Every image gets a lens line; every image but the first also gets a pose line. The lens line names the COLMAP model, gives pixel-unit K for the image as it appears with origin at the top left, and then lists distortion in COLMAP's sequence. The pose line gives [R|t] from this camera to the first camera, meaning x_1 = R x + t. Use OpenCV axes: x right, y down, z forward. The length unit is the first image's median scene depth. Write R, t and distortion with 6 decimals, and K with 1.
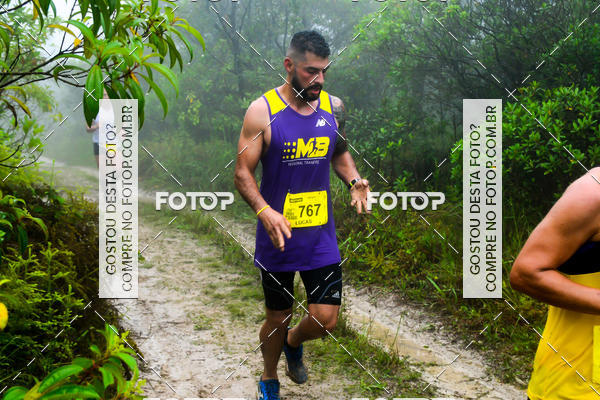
lens RADIAL K [[857.0, 0, 303.7], [0, 857.0, 190.0], [0, 0, 1]] dist [0.135400, 0.000000]
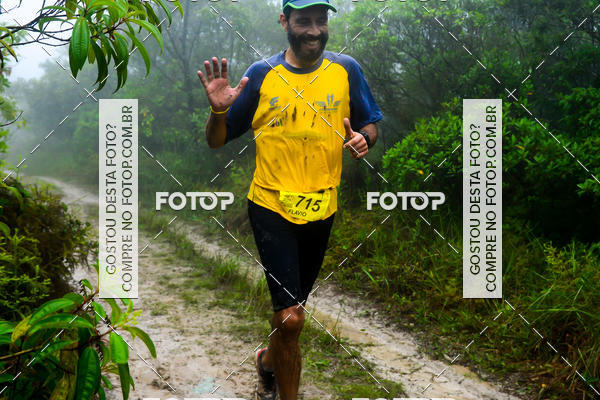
lens RADIAL K [[753.0, 0, 293.2], [0, 753.0, 196.4], [0, 0, 1]] dist [0.101207, 0.000000]
pose [[0.997085, 0.010381, 0.075589, -0.020698], [-0.008772, 0.999729, -0.021582, 0.029614], [-0.075792, 0.020856, 0.996905, 0.033844]]
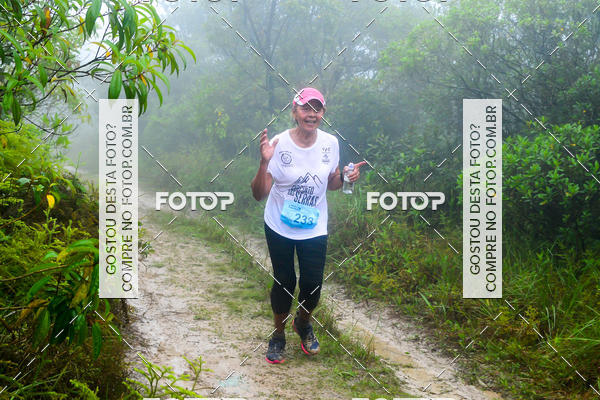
lens RADIAL K [[1058.8, 0, 324.1], [0, 1058.8, 186.8], [0, 0, 1]] dist [0.229077, 0.000000]
pose [[0.995871, 0.075511, -0.050386, 0.083527], [-0.078033, 0.995691, -0.050109, 0.046912], [0.046385, 0.053834, 0.997472, -0.308454]]
